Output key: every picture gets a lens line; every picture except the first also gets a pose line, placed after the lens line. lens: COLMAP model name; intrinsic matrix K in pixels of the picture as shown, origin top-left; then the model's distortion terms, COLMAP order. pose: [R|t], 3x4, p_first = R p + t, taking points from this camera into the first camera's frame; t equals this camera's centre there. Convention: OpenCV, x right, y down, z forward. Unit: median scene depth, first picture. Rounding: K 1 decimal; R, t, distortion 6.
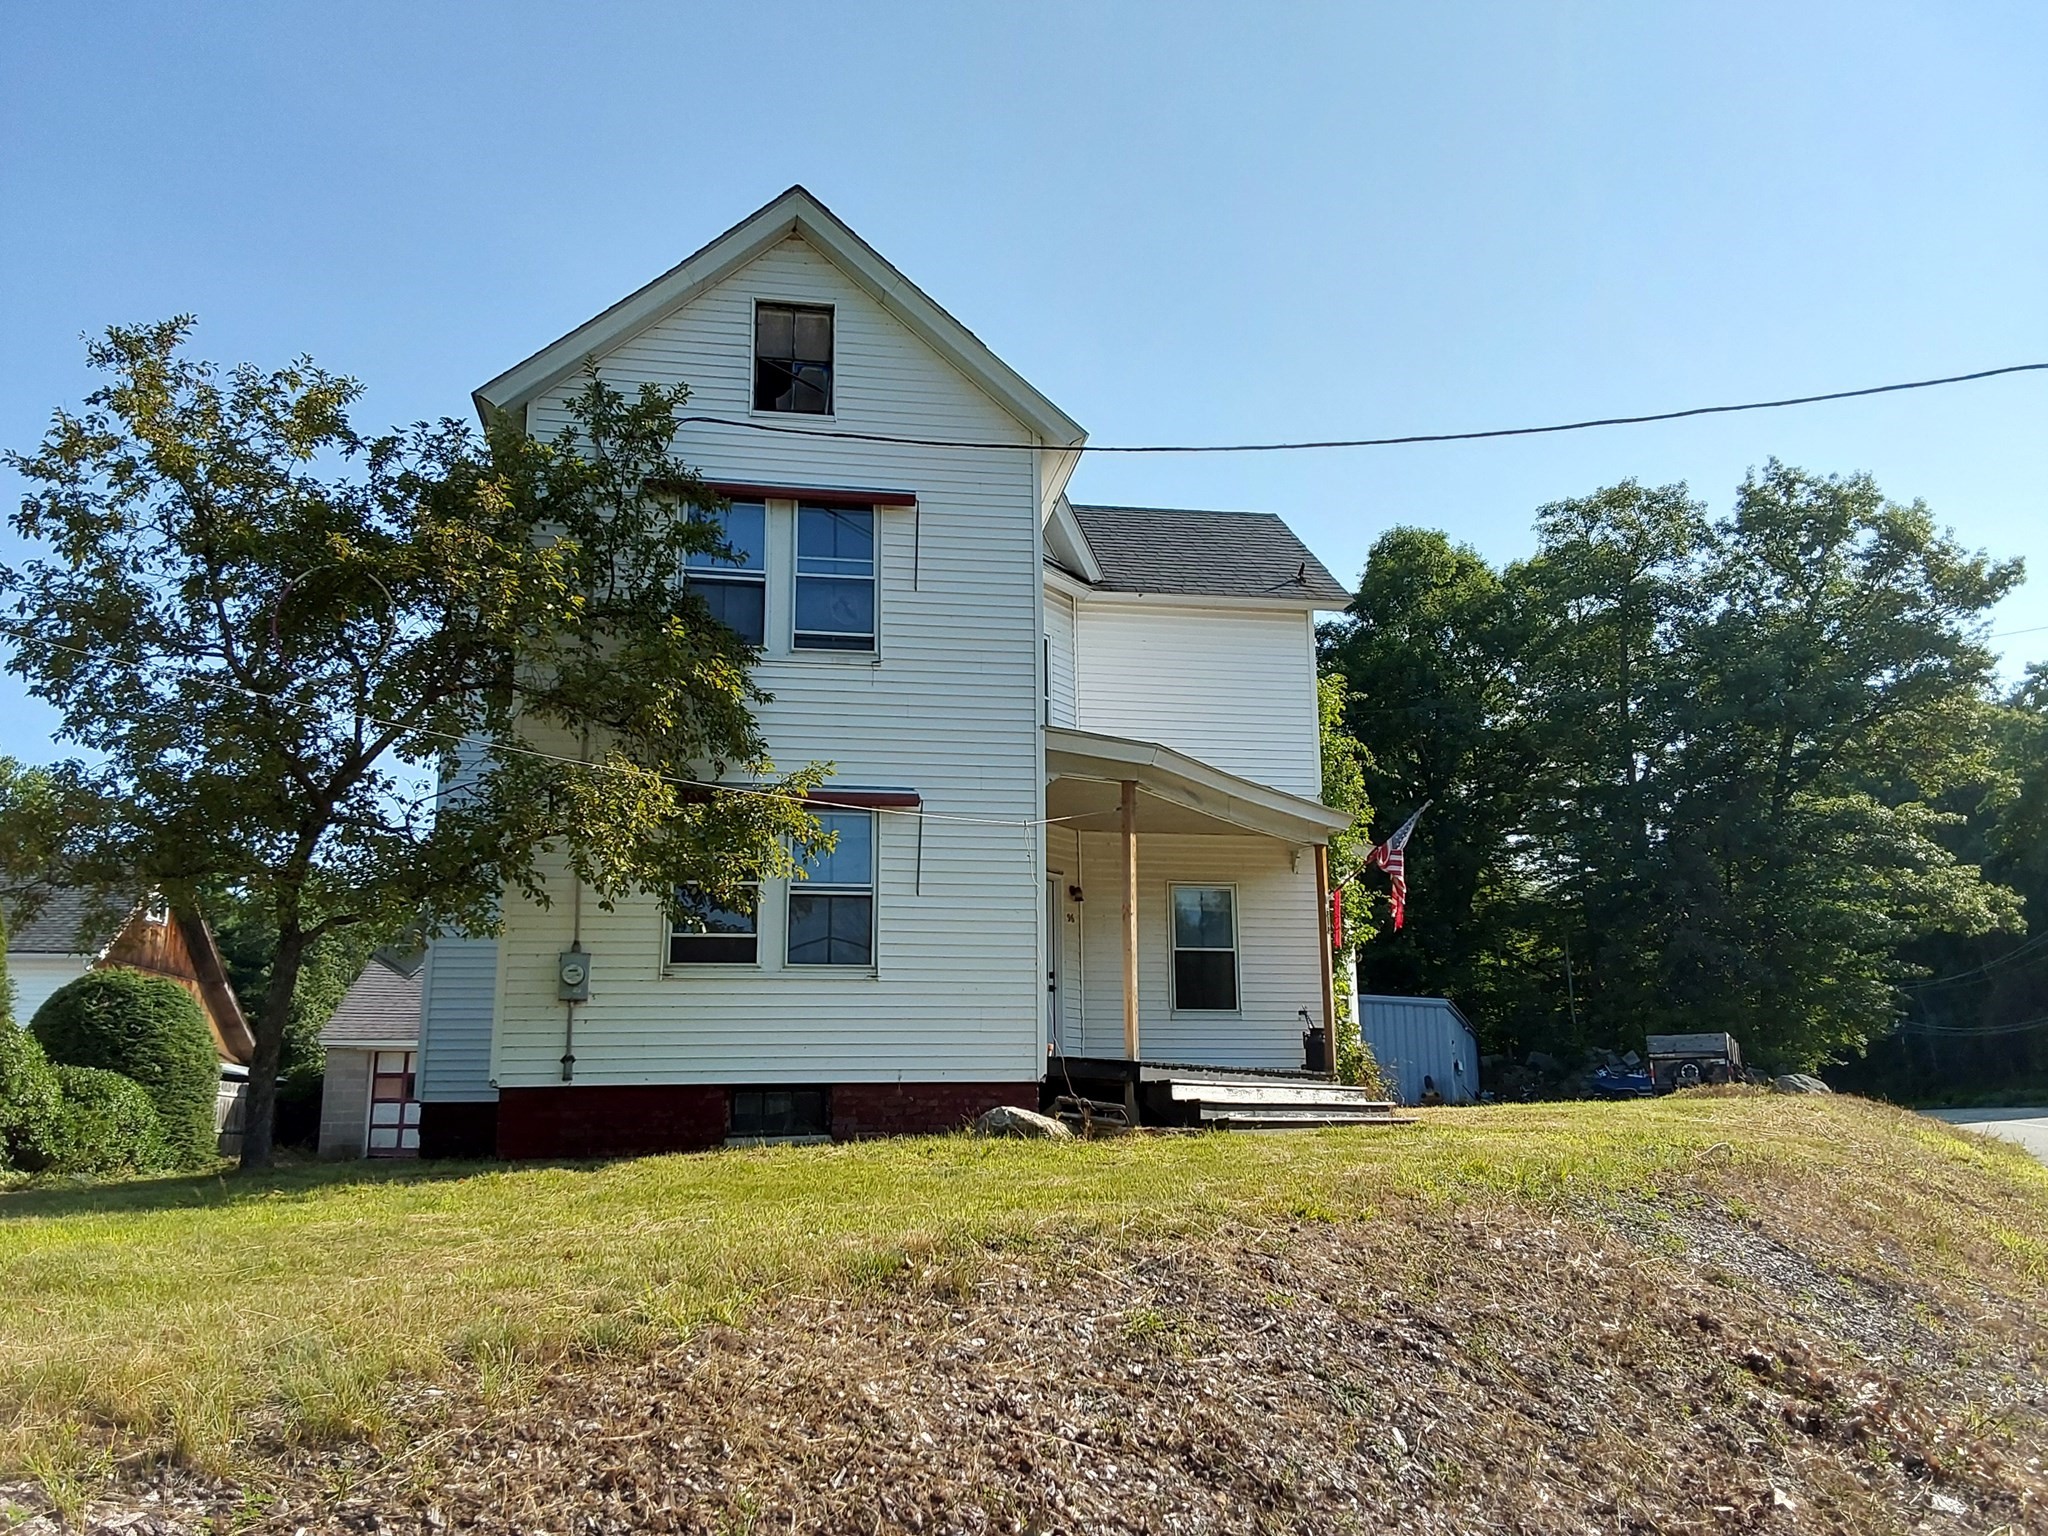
lens RADIAL K [[1799.7, 0, 1024.0], [0, 1799.7, 768.0], [0, 0, 1]] dist [0.010198, -0.002578]
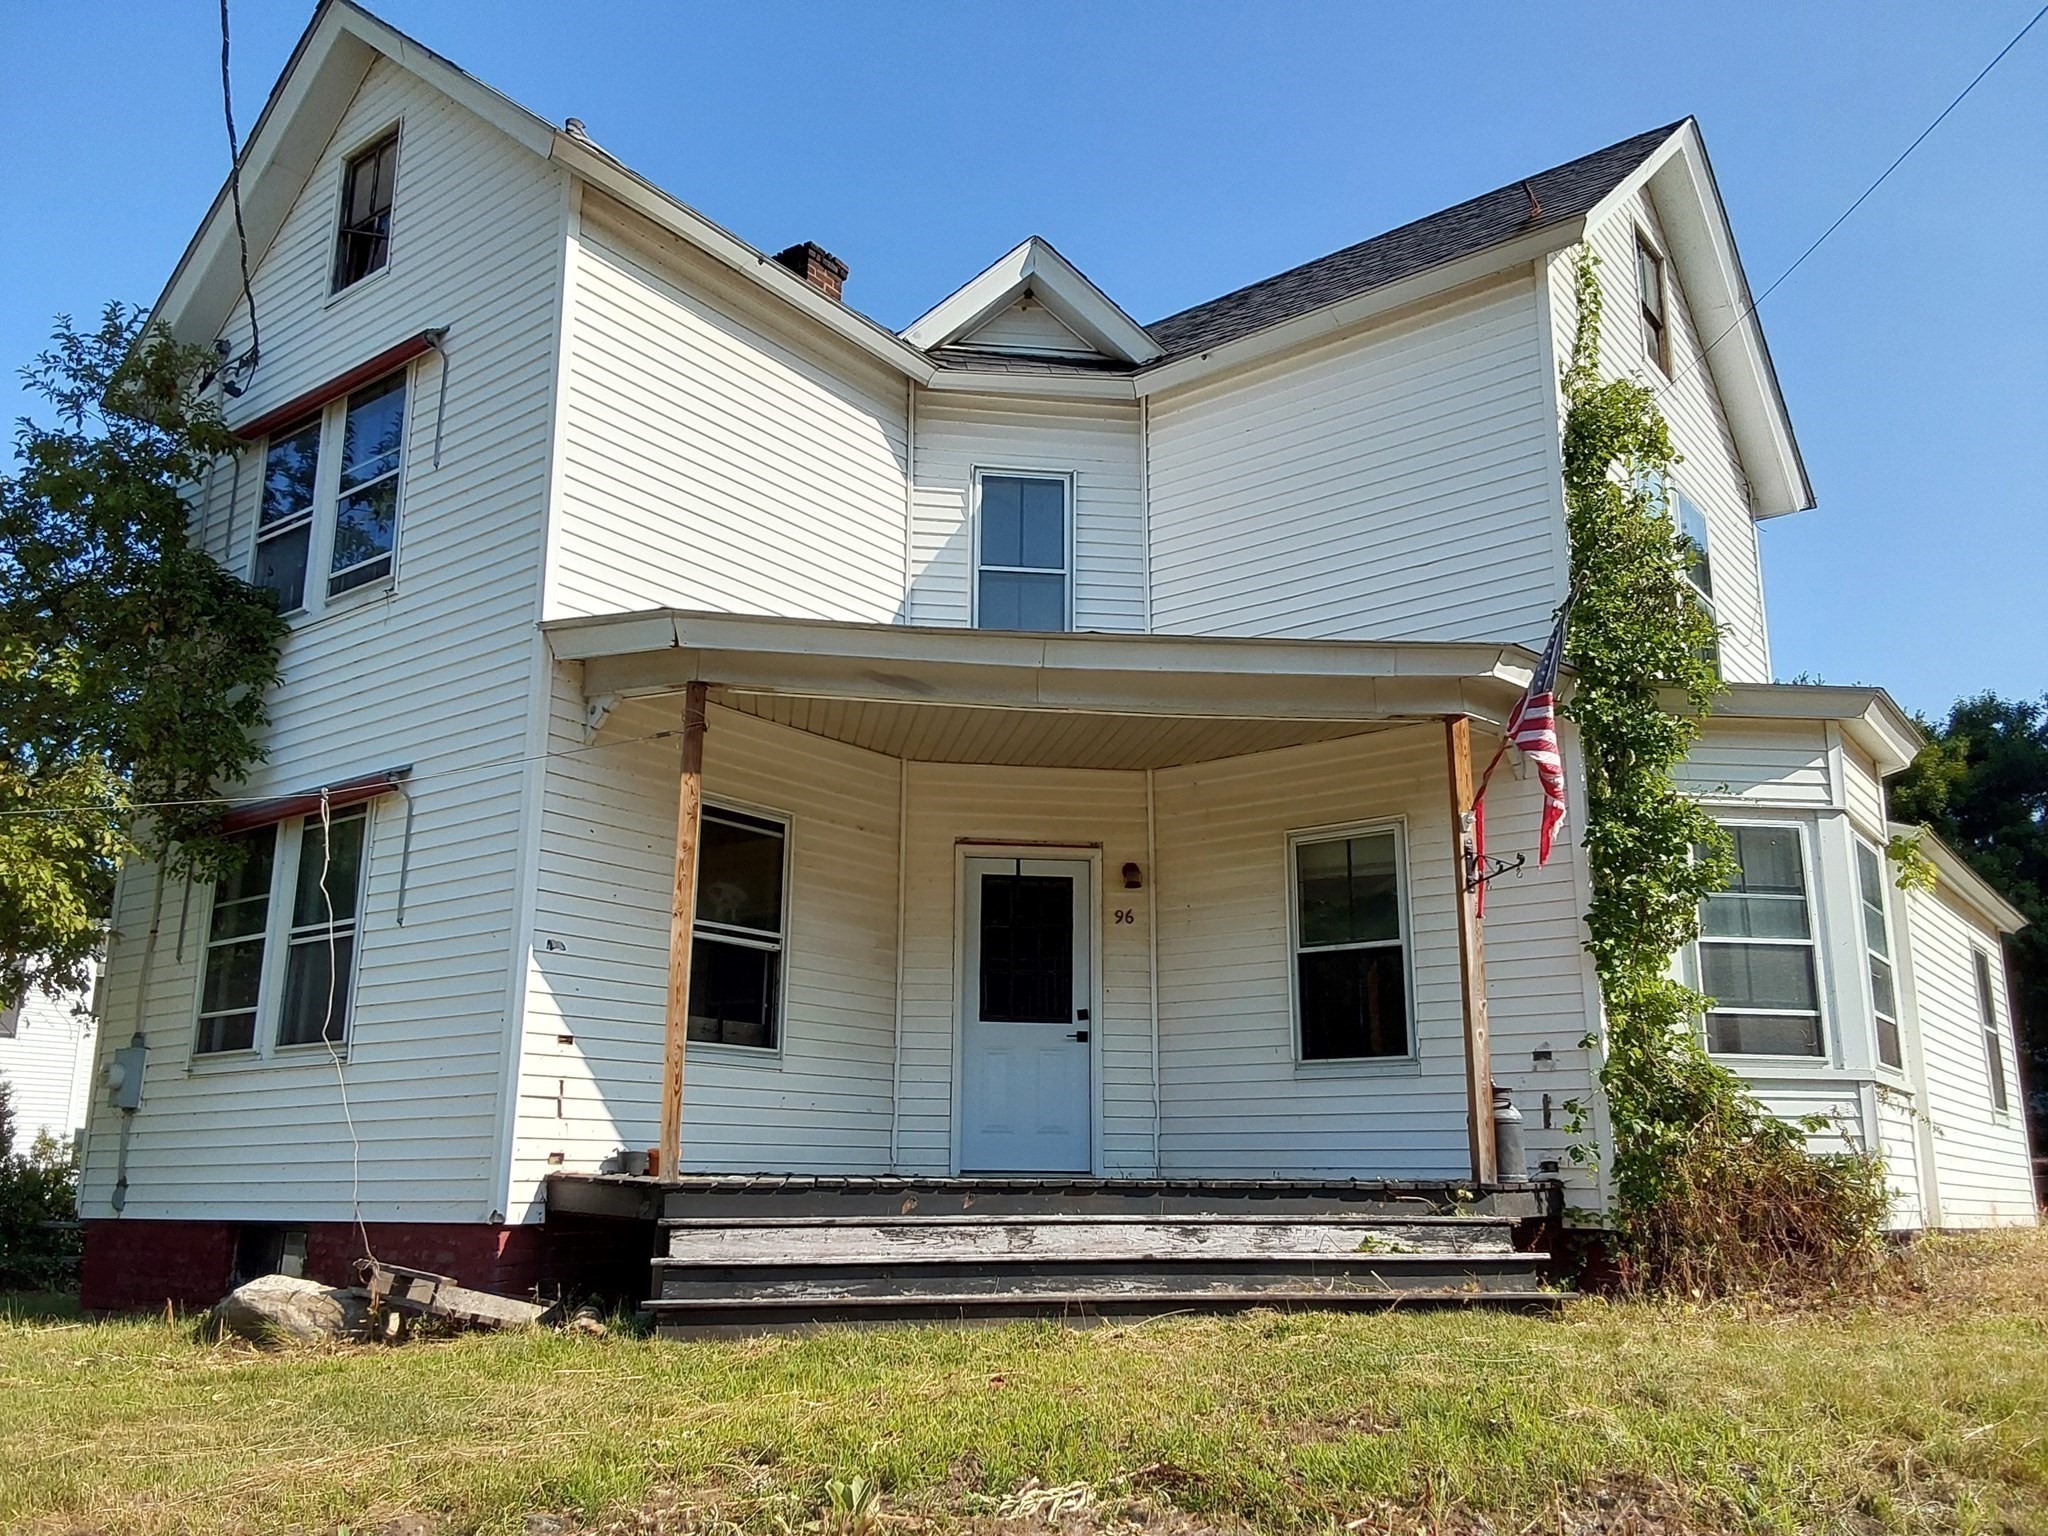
lens RADIAL K [[1799.7, 0, 1024.0], [0, 1799.7, 768.0], [0, 0, 1]] dist [0.010198, -0.002578]
pose [[0.664319, -0.159196, -0.730300, 0.556104], [0.146889, 0.985808, -0.081275, 0.096429], [0.732874, -0.053280, 0.678275, 0.703322]]
